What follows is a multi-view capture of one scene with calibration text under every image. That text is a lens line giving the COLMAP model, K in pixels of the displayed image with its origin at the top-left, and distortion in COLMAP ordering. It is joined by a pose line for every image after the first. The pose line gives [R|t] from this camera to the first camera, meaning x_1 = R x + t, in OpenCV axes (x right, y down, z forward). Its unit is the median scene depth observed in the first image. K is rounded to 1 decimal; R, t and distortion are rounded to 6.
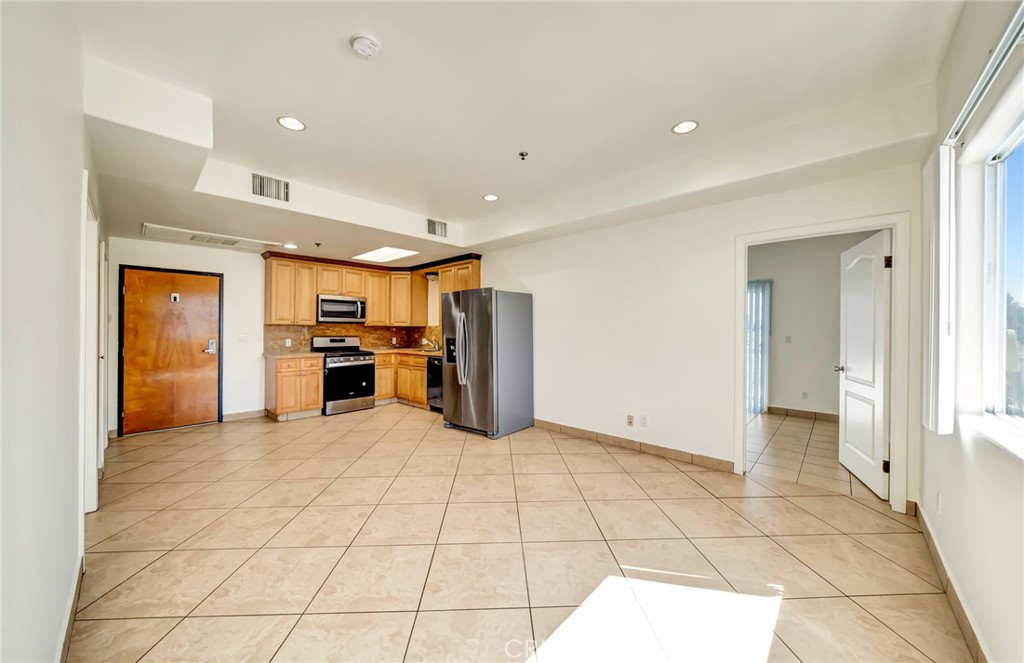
lens RADIAL K [[352.4, 0, 507.2], [0, 352.4, 331.7], [0, 0, 1]] dist [0.000142, -0.000084]
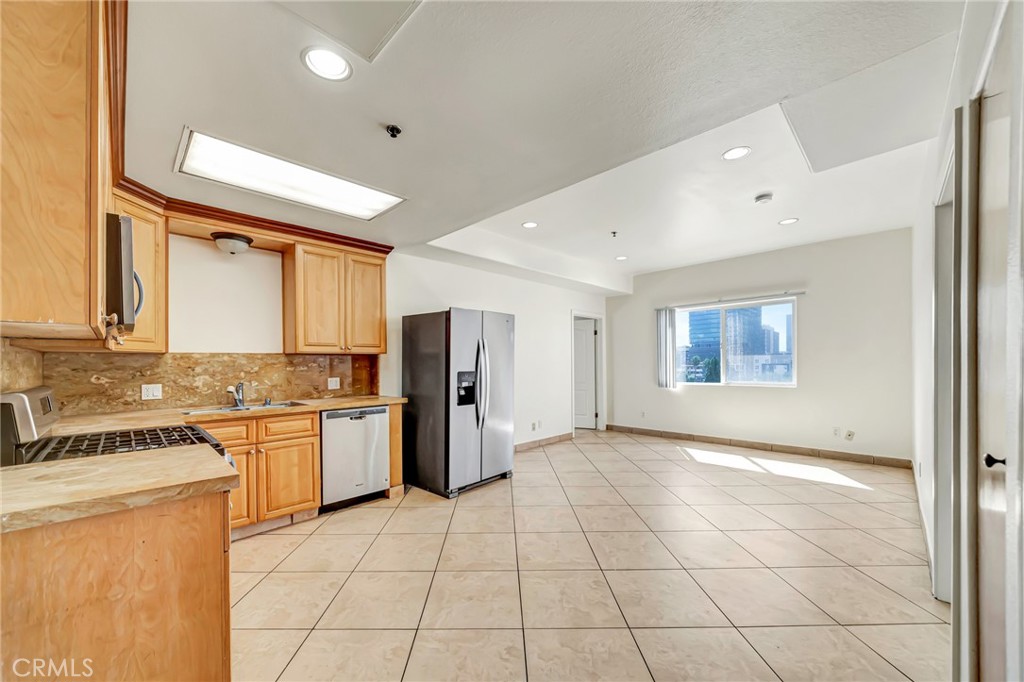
lens RADIAL K [[382.8, 0, 496.3], [0, 382.8, 365.9], [0, 0, 1]] dist [-0.007470, -0.000085]
pose [[0.059590, -0.009199, 0.998181, -0.846103], [0.014168, 0.999865, 0.008369, 0.001031], [-0.998122, 0.013644, 0.059713, 0.782957]]
